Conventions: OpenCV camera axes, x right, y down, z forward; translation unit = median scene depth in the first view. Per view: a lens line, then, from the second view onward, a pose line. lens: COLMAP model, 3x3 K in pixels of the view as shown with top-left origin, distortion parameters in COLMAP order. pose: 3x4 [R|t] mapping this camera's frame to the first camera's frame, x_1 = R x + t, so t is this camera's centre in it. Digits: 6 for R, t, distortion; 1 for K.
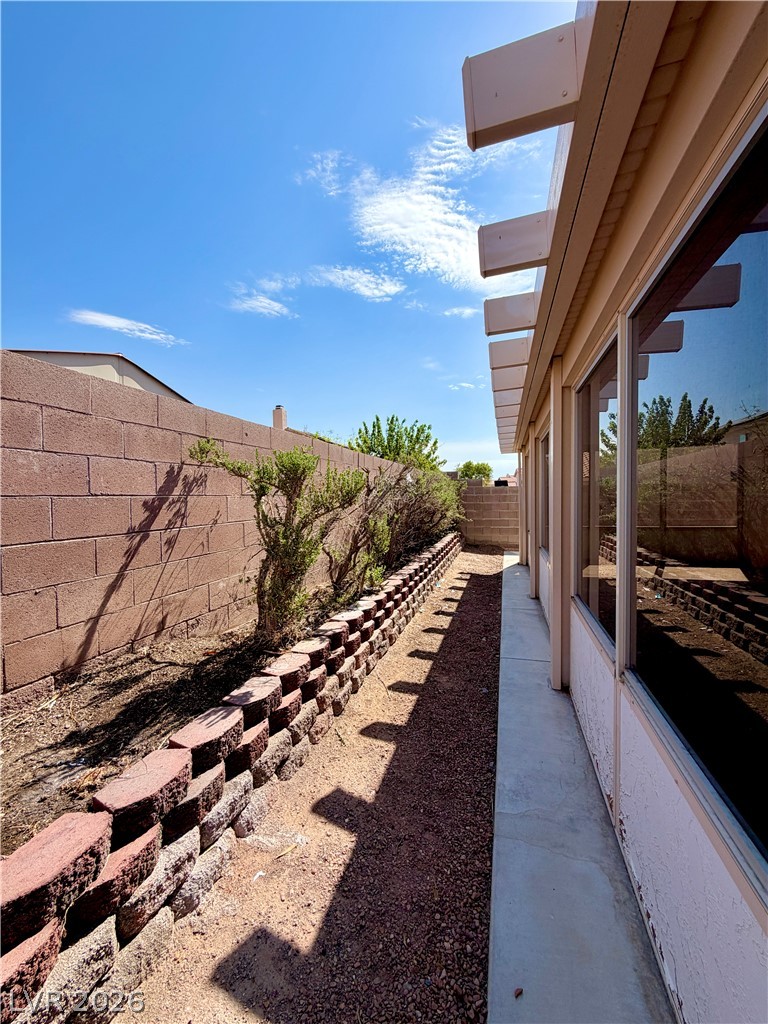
lens RADIAL K [[409.8, 0, 377.0], [0, 409.8, 515.6], [0, 0, 1]] dist [-0.000239, 0.000468]
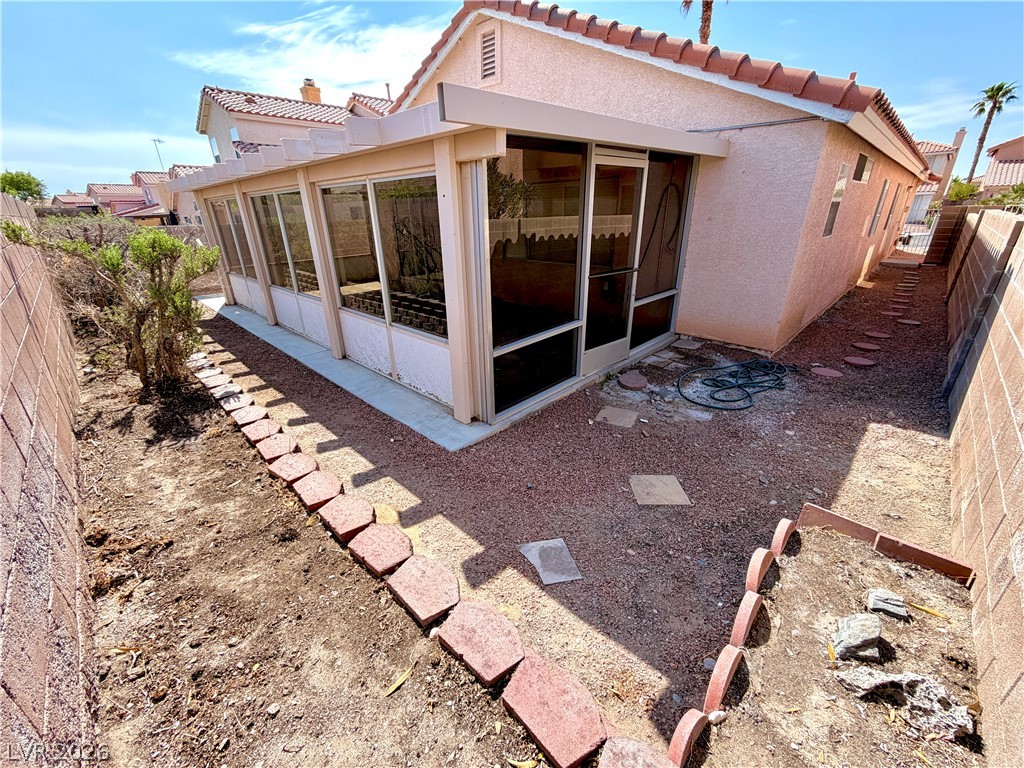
lens RADIAL K [[409.8, 0, 512.5], [0, 409.8, 385.1], [0, 0, 1]] dist [-0.000239, 0.000468]
pose [[0.455198, -0.341257, 0.822398, -1.019670], [0.051148, 0.932134, 0.358482, -0.130043], [-0.888920, -0.121116, 0.441761, -0.718632]]
